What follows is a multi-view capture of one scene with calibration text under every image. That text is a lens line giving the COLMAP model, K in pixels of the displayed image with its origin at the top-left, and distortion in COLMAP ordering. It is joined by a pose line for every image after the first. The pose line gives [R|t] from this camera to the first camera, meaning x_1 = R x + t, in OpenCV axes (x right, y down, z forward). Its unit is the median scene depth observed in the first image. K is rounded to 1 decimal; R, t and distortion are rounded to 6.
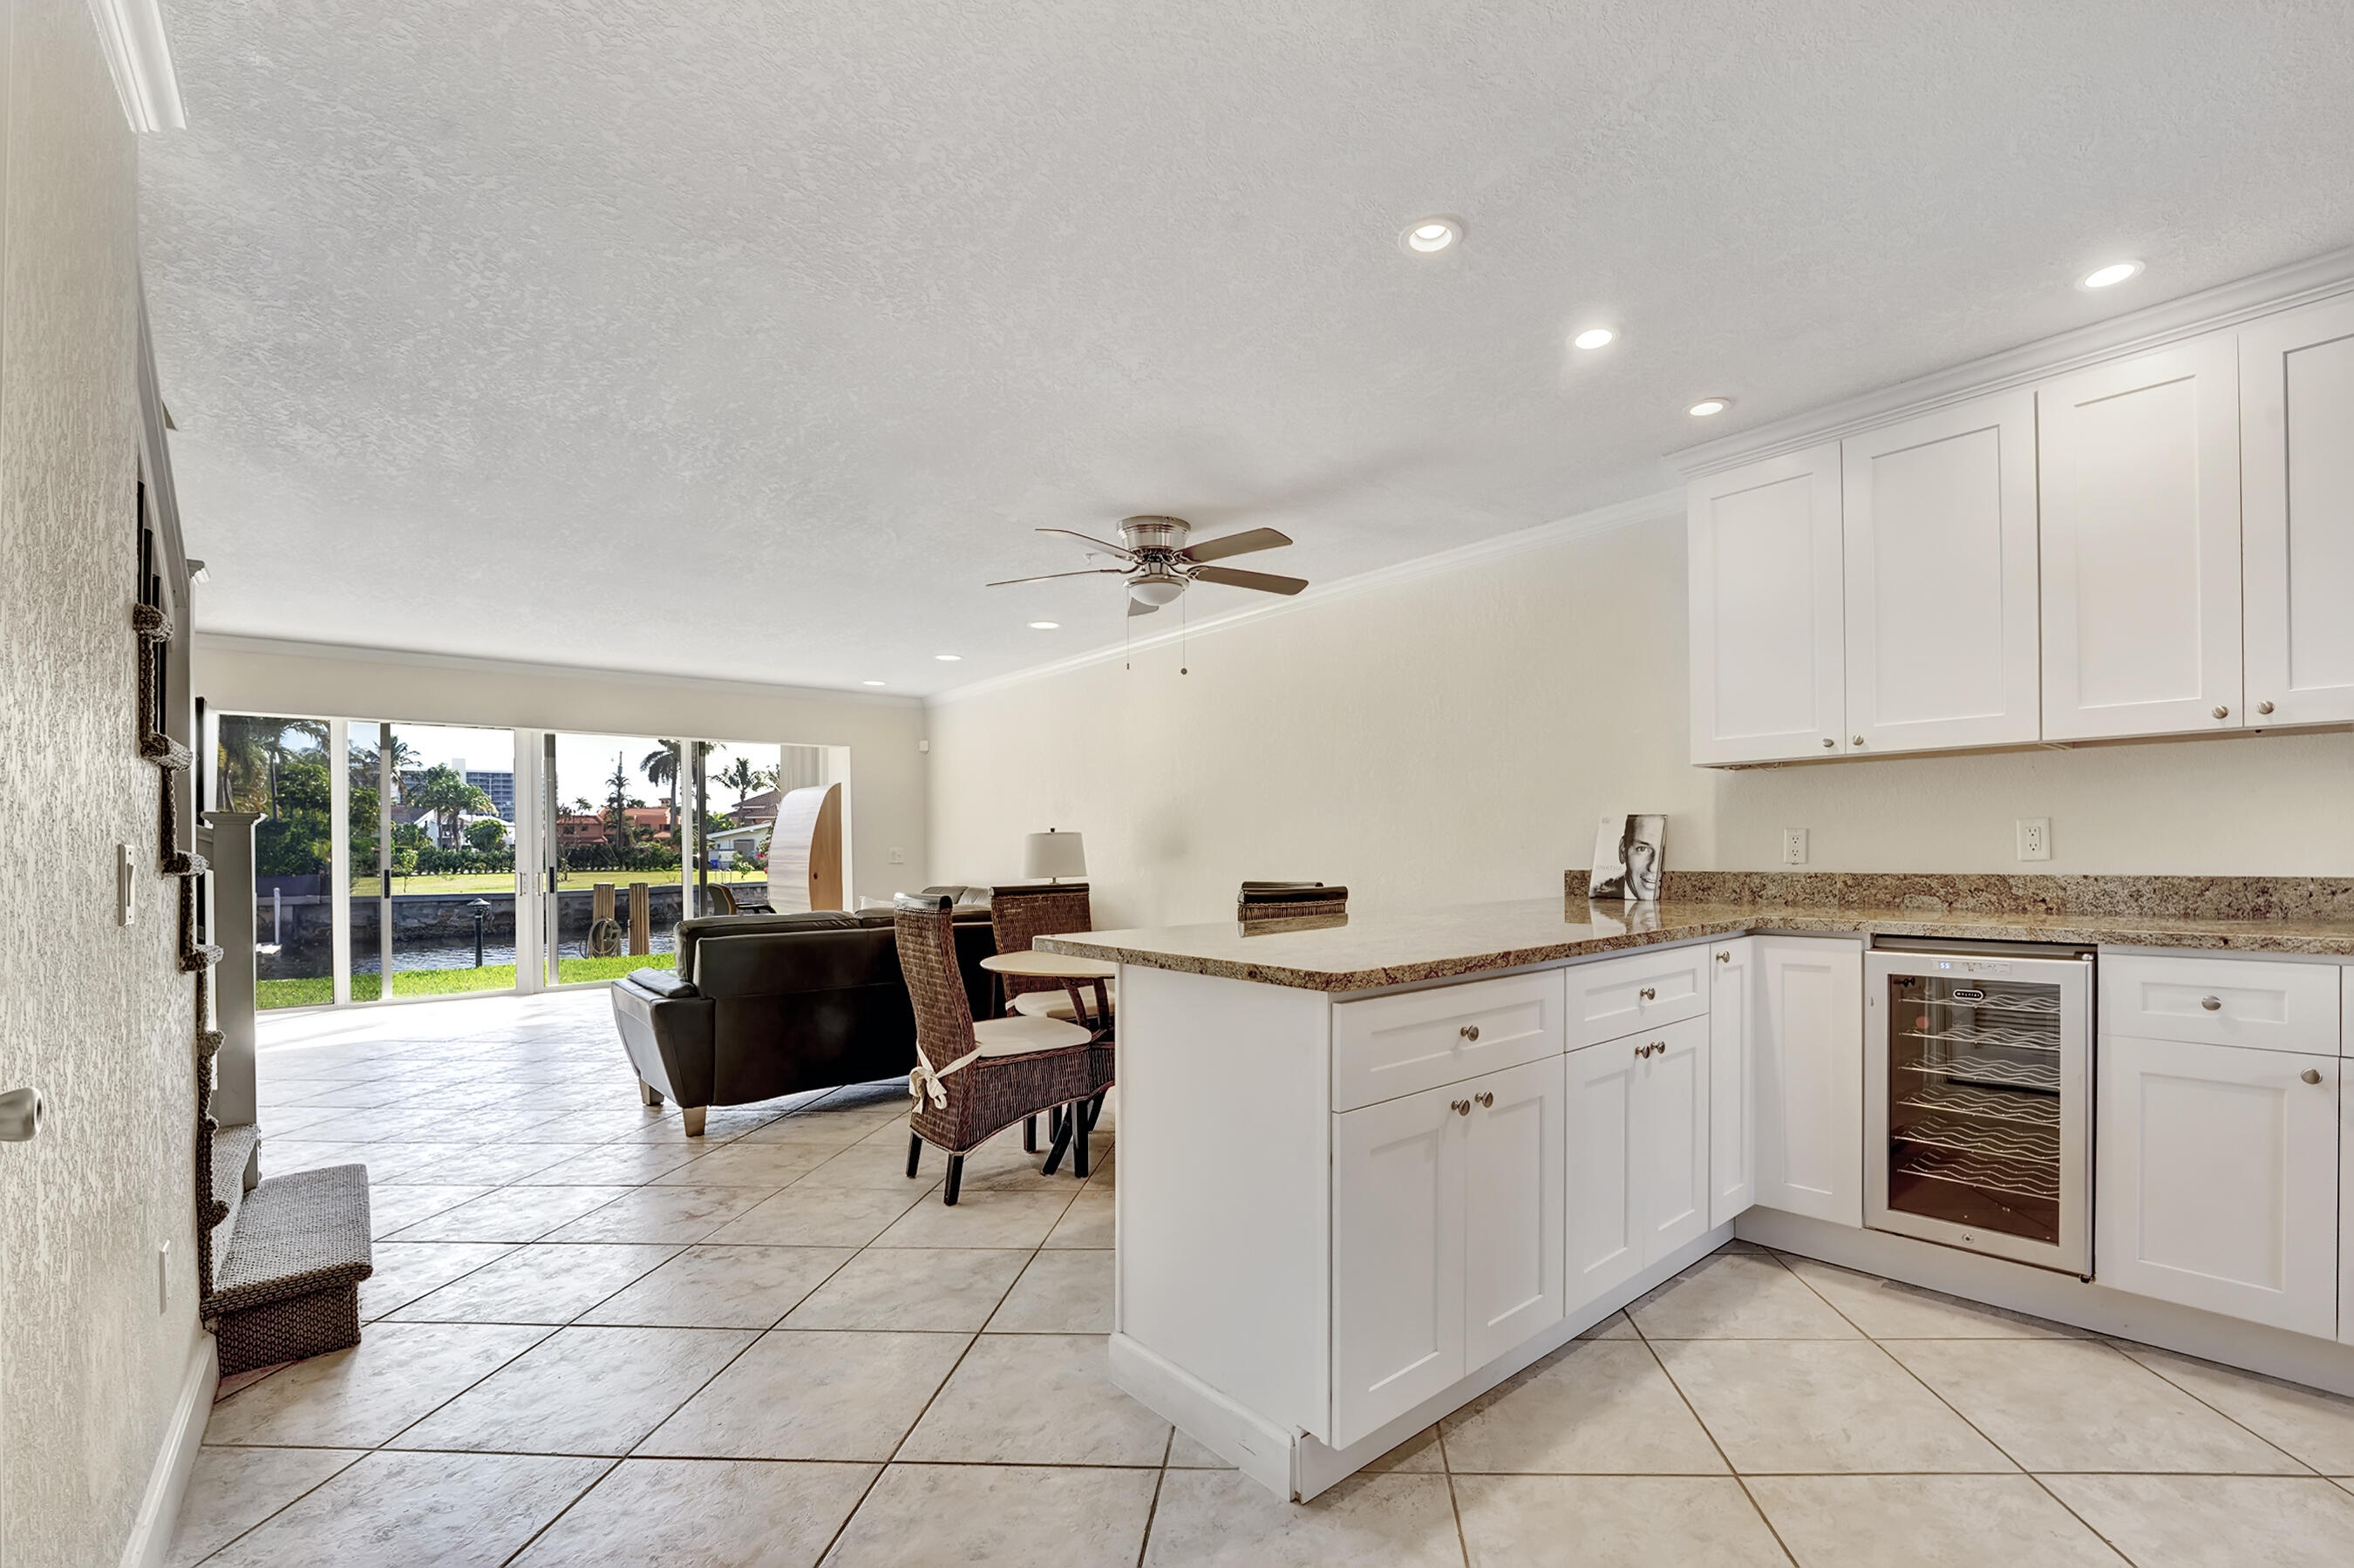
lens RADIAL K [[972.5, 0, 1231.0], [0, 972.5, 846.8], [0, 0, 1]] dist [-0.017652, 0.000941]
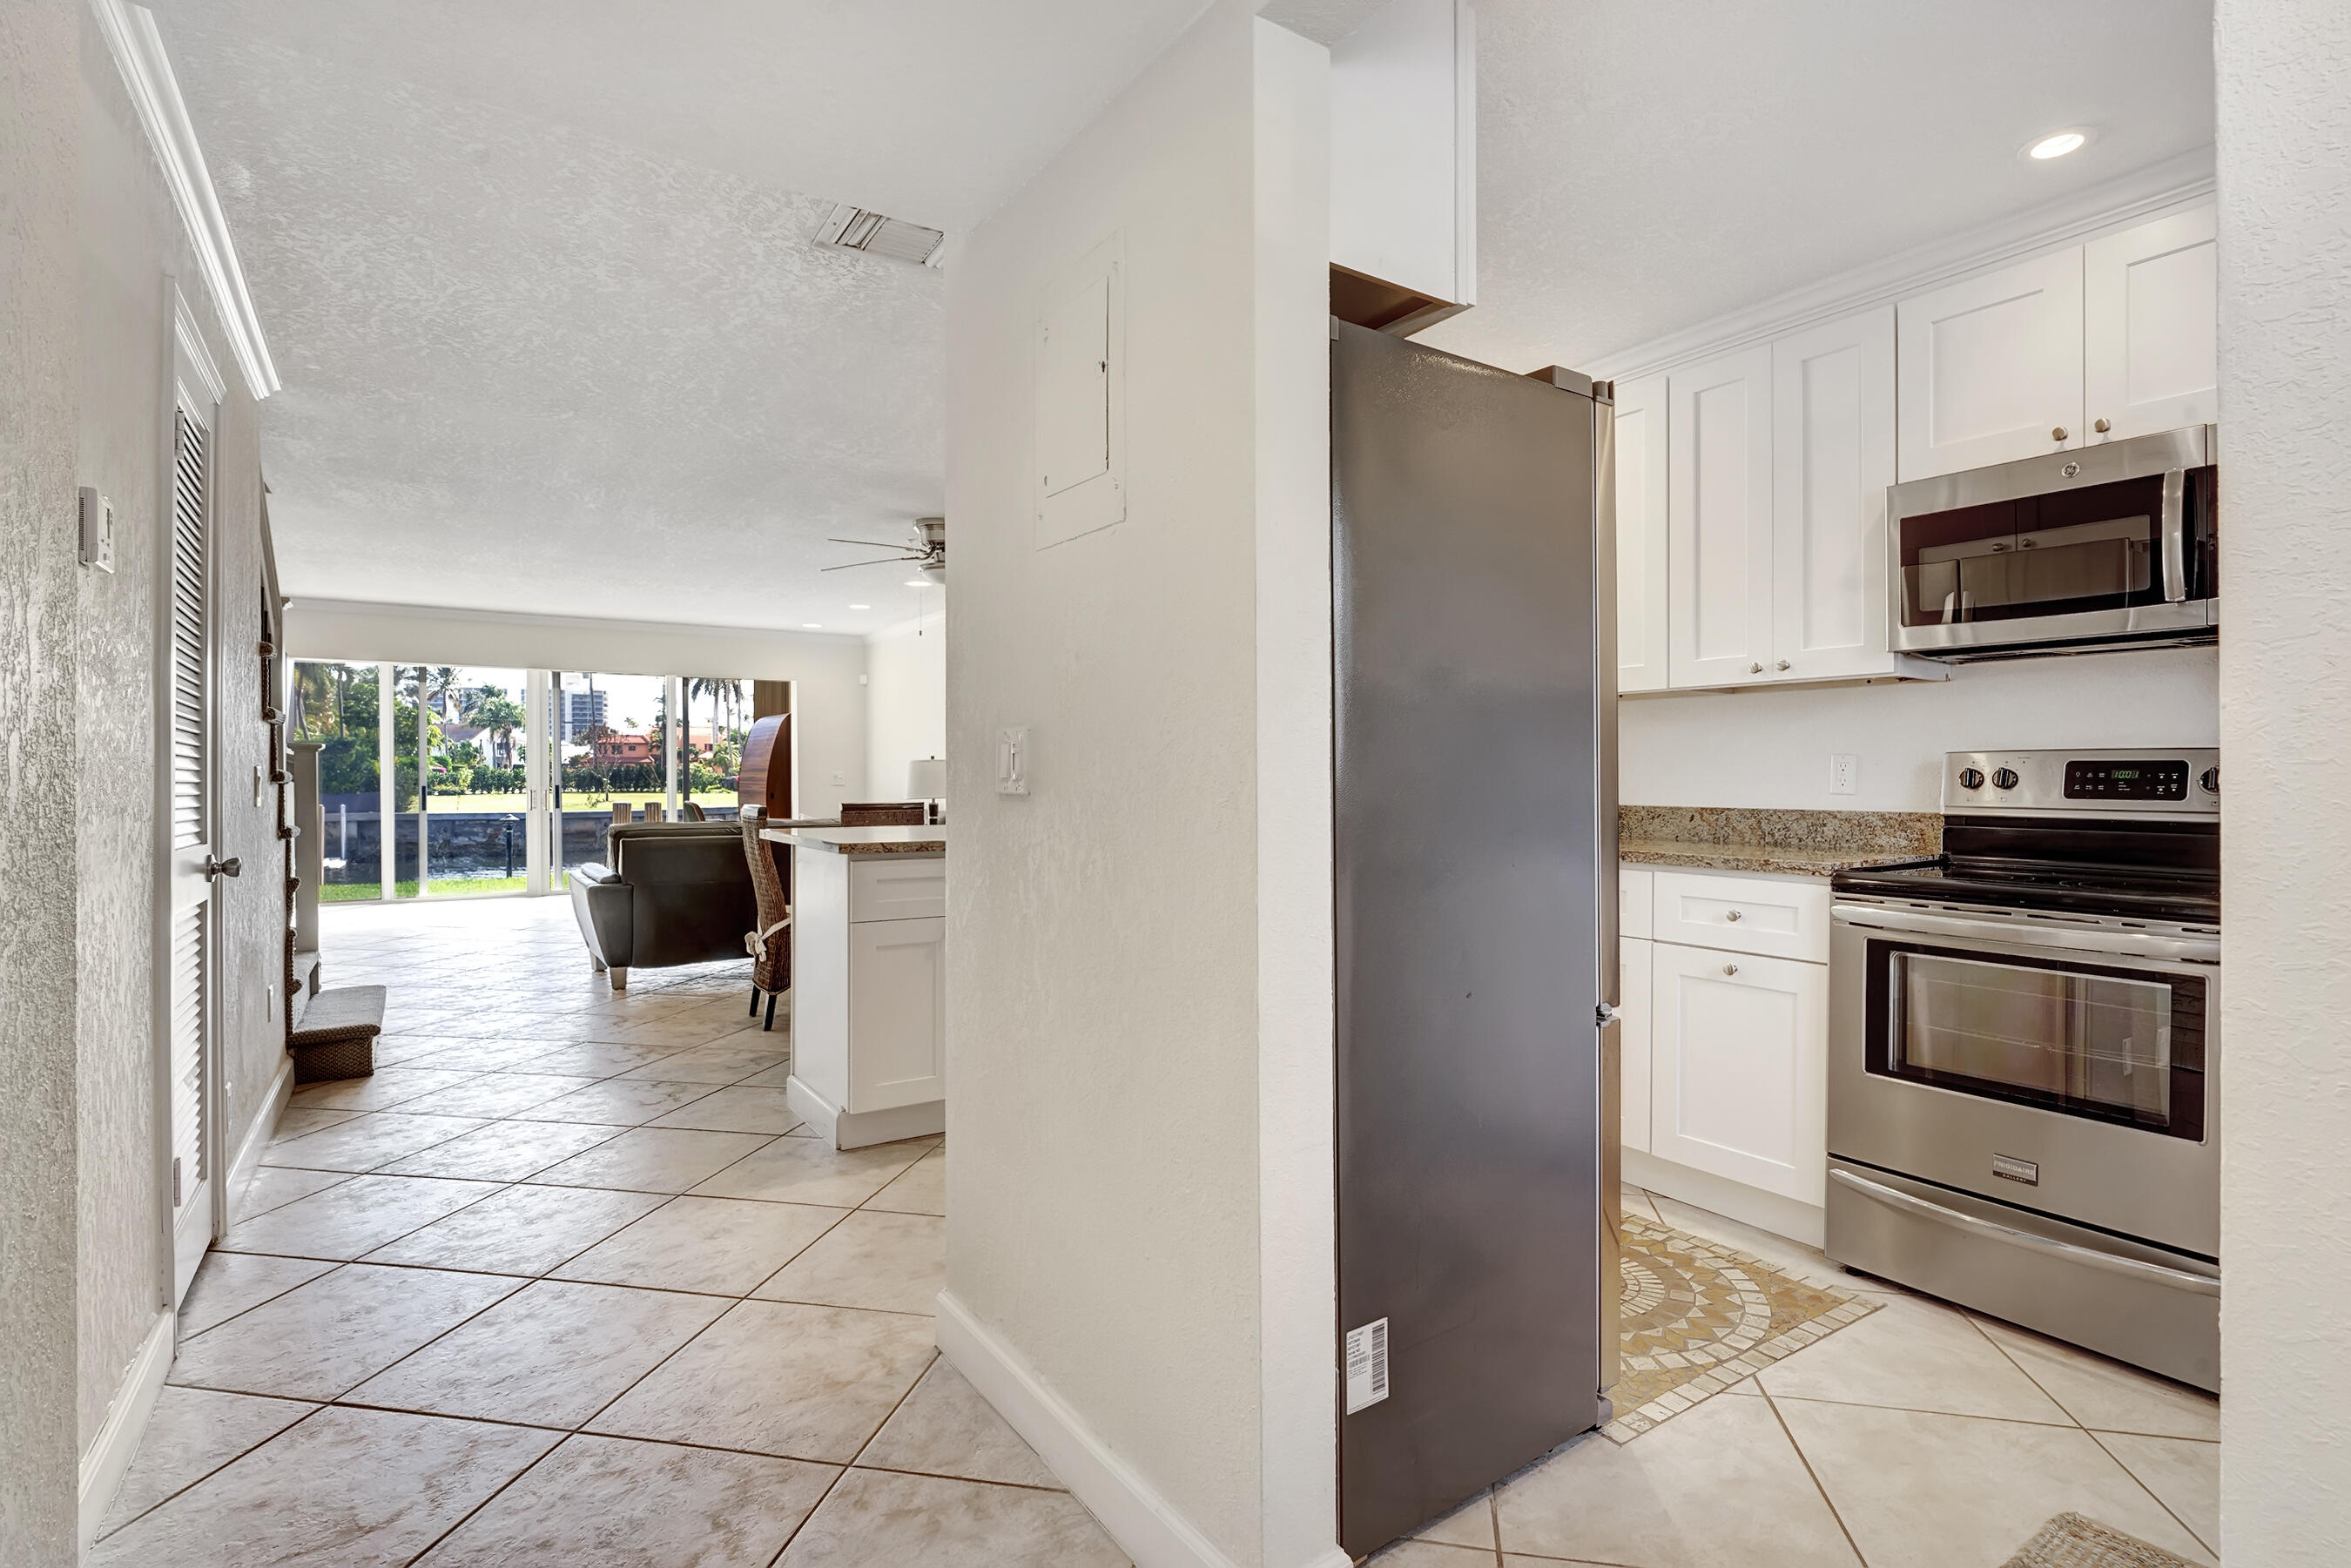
lens RADIAL K [[1104.2, 0, 1152.8], [0, 1104.2, 785.0], [0, 0, 1]] dist [-0.002193, -0.001144]
pose [[0.988465, 0.012053, -0.150970, 0.419211], [-0.010516, 0.999884, 0.010979, -0.003493], [0.151085, -0.009265, 0.988477, -0.401994]]
